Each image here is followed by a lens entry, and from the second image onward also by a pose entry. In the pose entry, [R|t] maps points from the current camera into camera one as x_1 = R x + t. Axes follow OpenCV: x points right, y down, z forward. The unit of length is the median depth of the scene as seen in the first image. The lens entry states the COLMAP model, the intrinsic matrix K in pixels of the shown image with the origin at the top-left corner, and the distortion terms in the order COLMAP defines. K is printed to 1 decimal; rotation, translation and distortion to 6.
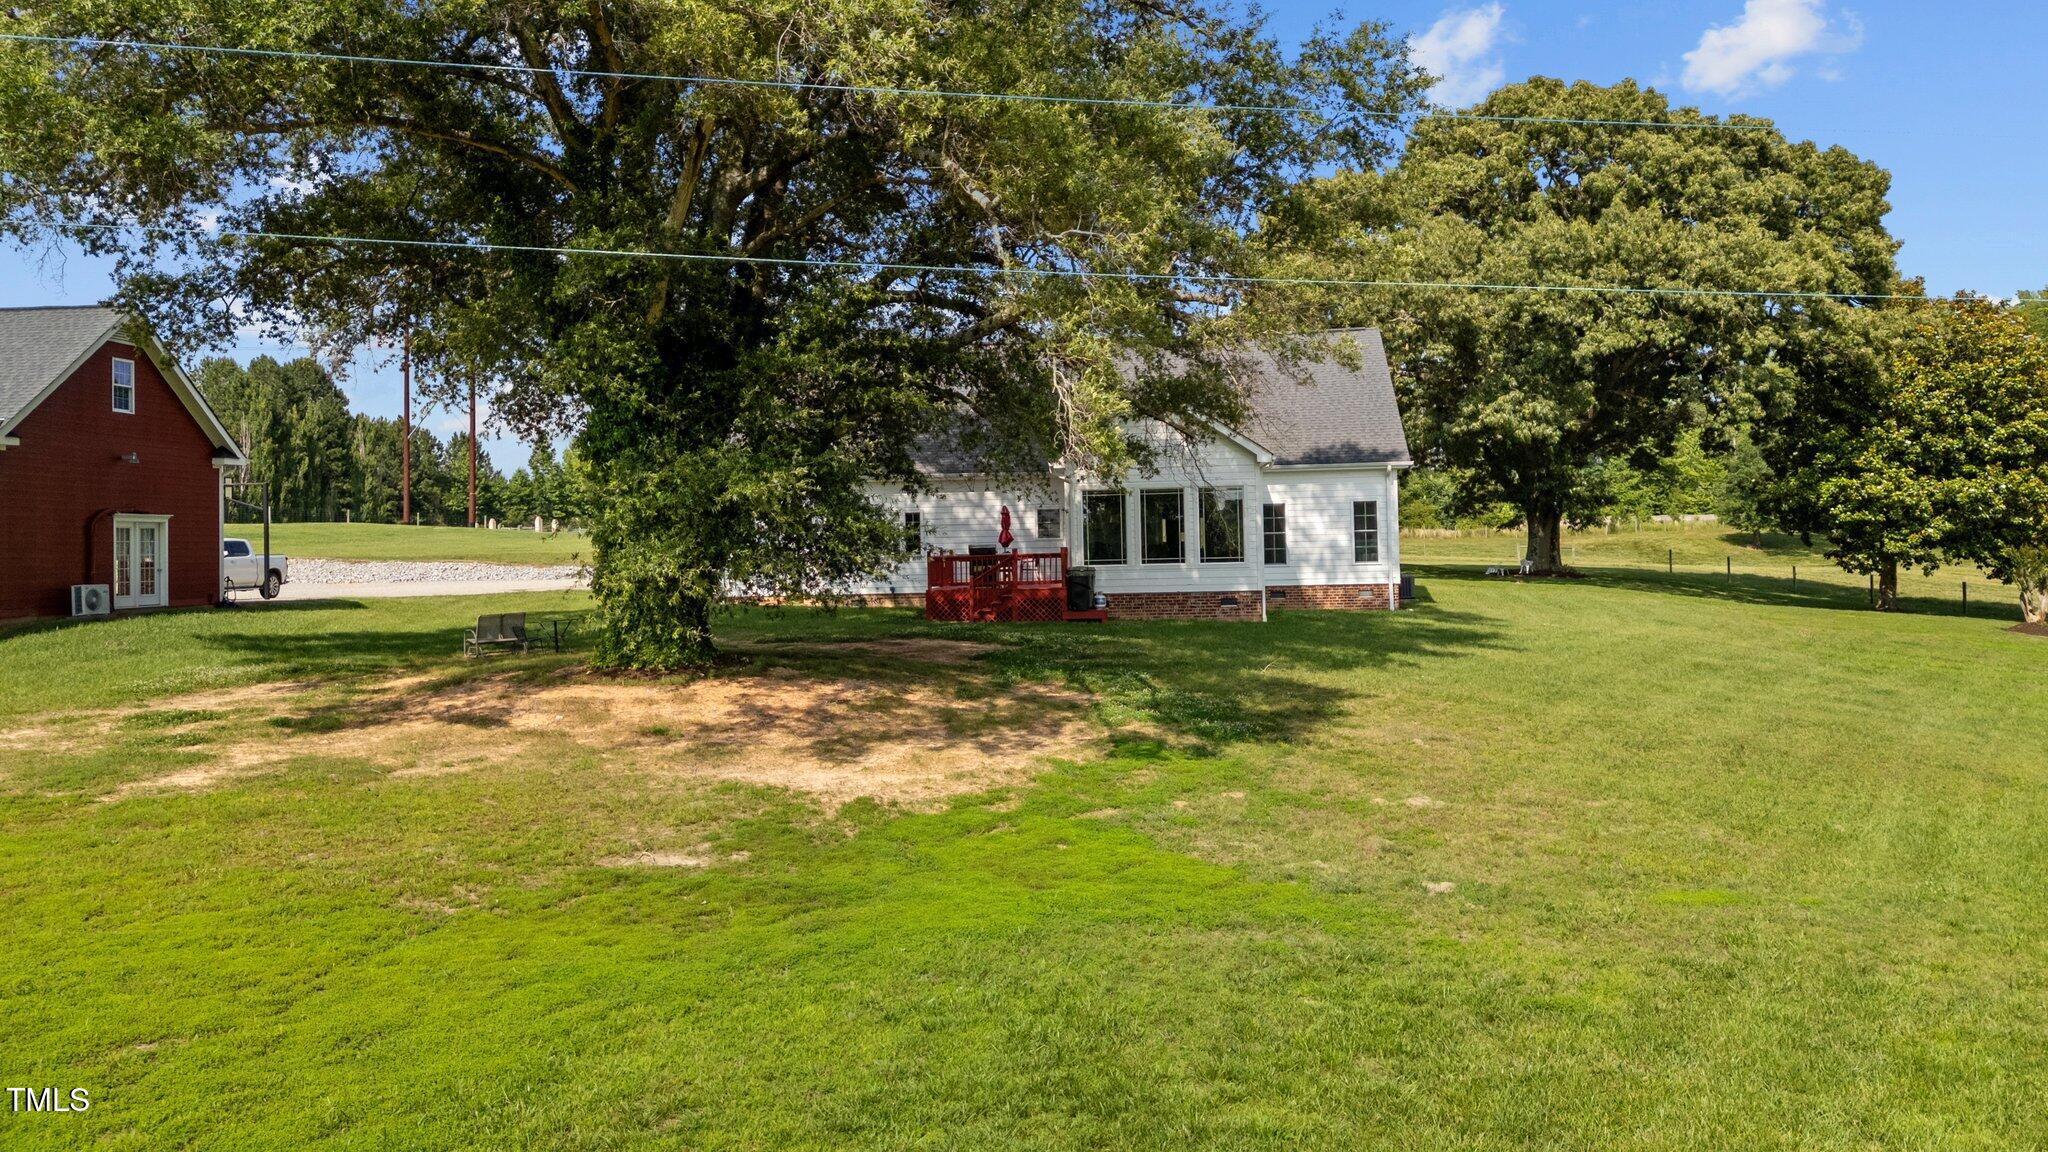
lens RADIAL K [[1527.7, 0, 1029.7], [0, 1527.7, 569.6], [0, 0, 1]] dist [0.057959, -0.040144]
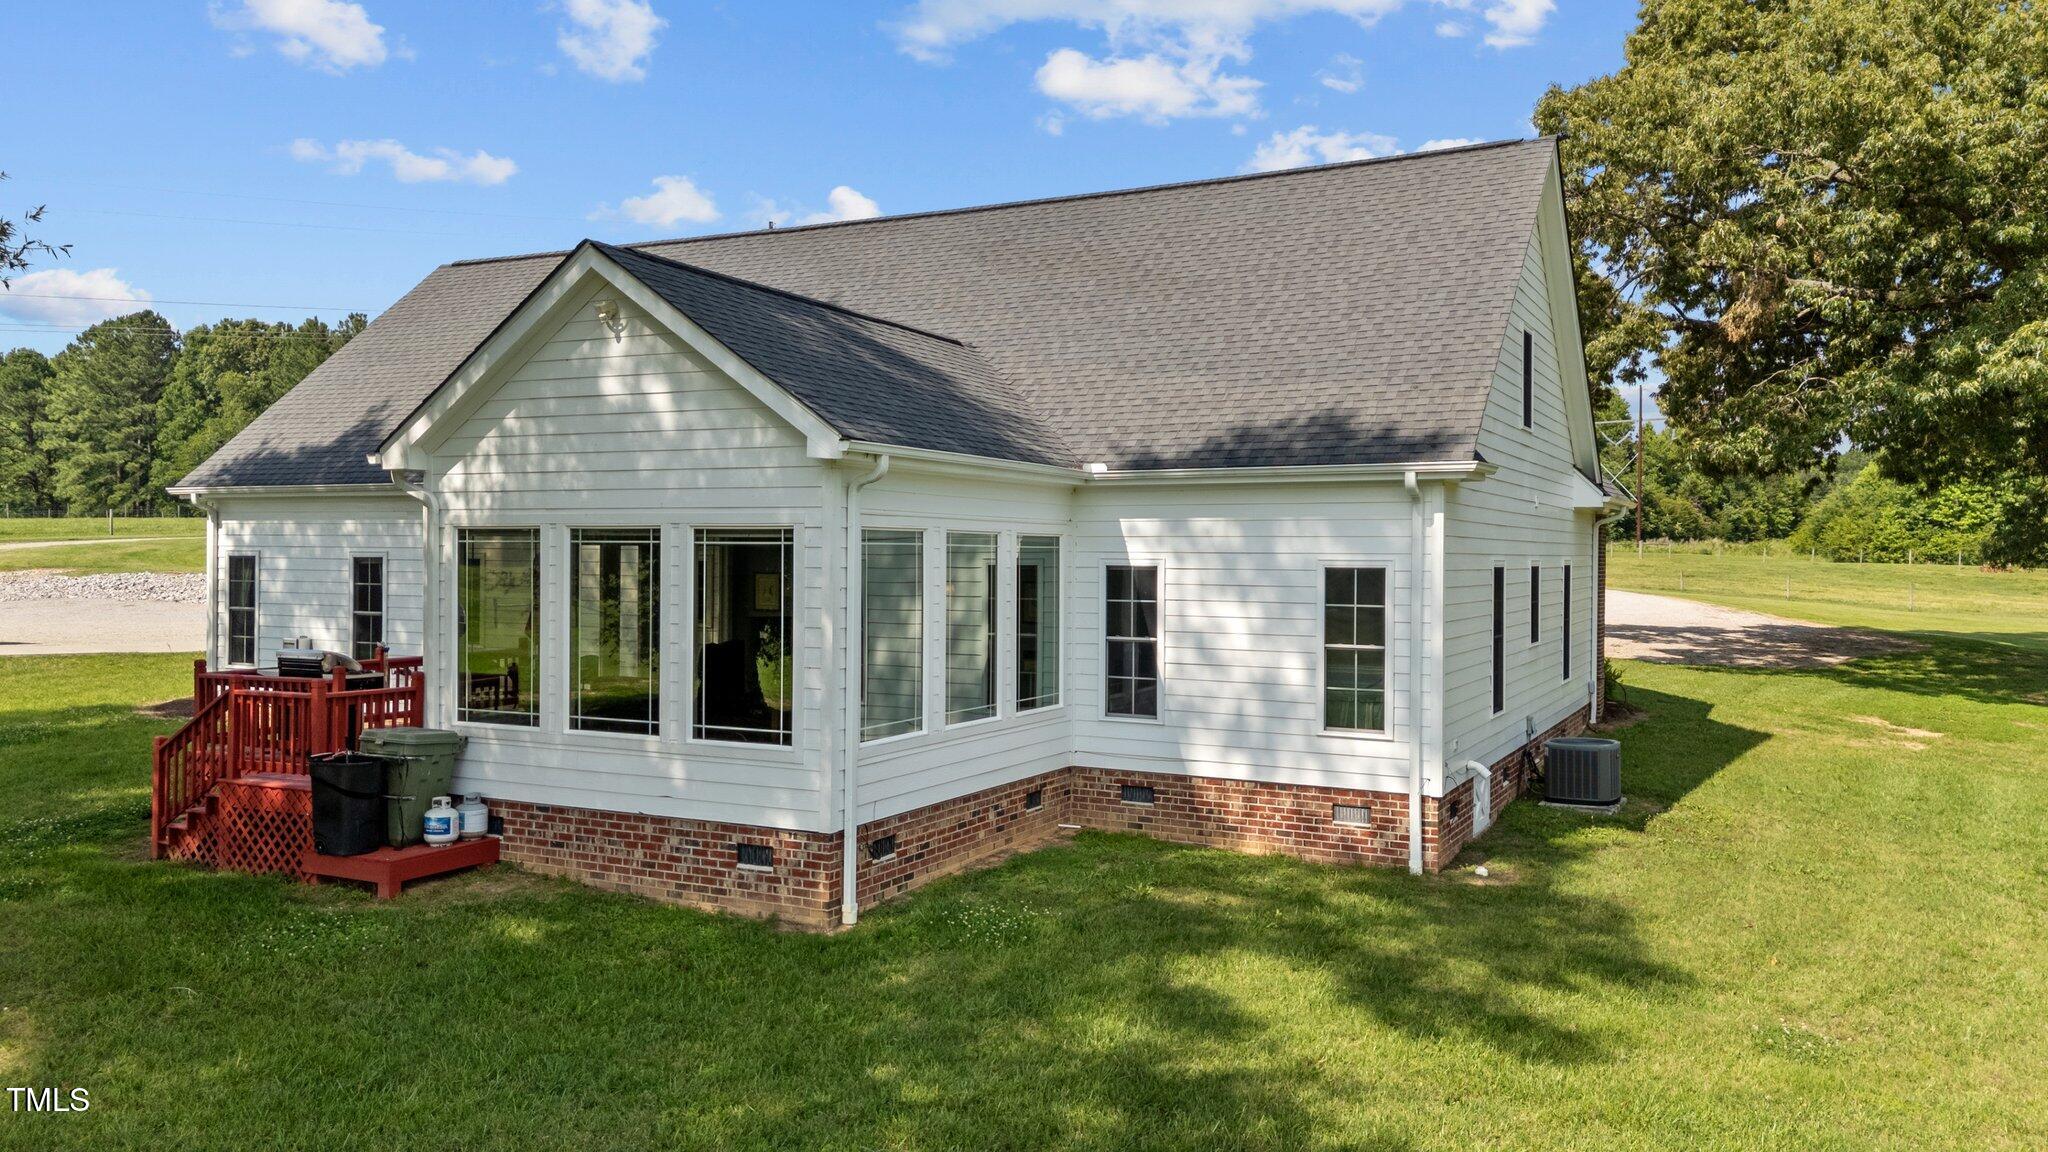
lens RADIAL K [[1527.7, 0, 1010.8], [0, 1527.7, 559.3], [0, 0, 1]] dist [0.057959, -0.040144]
pose [[0.922809, 0.032828, -0.383856, 0.284350], [-0.034036, 0.999414, 0.003647, -0.045256], [0.383751, 0.009700, 0.923386, 0.621135]]
